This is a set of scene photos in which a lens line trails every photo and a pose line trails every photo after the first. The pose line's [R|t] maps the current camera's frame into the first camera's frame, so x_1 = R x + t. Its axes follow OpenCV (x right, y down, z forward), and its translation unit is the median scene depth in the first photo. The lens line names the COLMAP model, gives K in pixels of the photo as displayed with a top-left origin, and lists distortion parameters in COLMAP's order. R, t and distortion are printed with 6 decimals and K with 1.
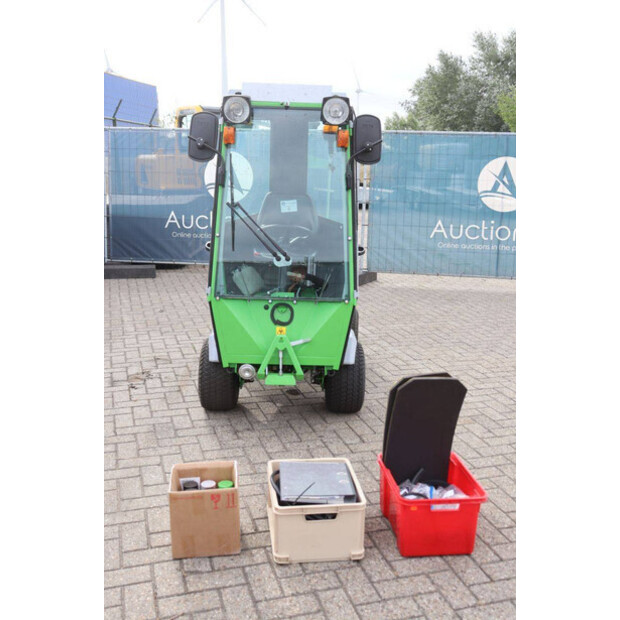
lens RADIAL K [[670.8, 0, 310.0], [0, 670.8, 310.0], [0, 0, 1]] dist [-0.031686, 0.003279]
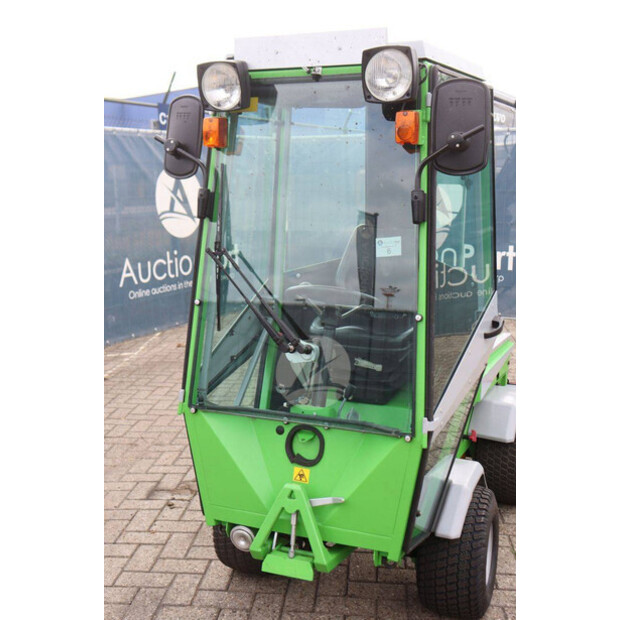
lens RADIAL K [[758.4, 0, 320.2], [0, 758.4, 311.4], [0, 0, 1]] dist [-0.005273, 0.024000]
pose [[0.927709, 0.040579, -0.371093, 0.205613], [-0.055994, 0.997954, -0.030855, -0.088526], [0.369082, 0.049404, 0.928083, 0.420325]]
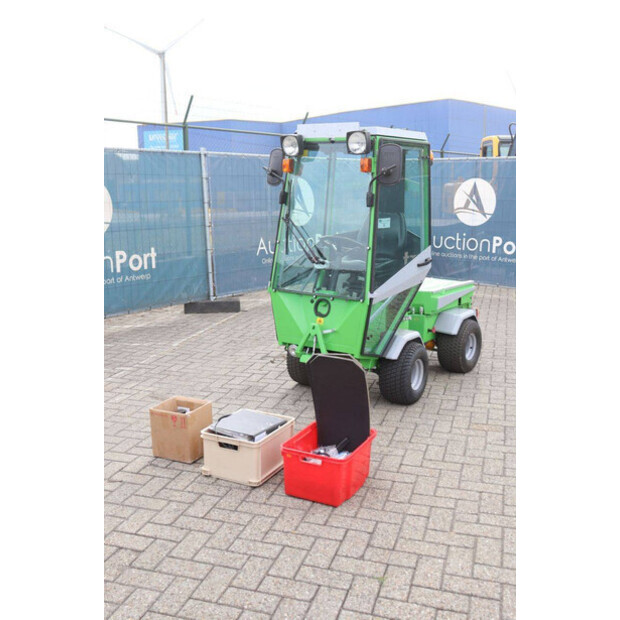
lens RADIAL K [[646.7, 0, 310.0], [0, 646.7, 310.0], [0, 0, 1]] dist [-0.069287, 0.021195]
pose [[0.836354, 0.086786, -0.541277, 0.597425], [-0.105449, 0.994419, -0.003494, 0.017377], [0.537953, 0.059999, 0.840837, -0.012355]]
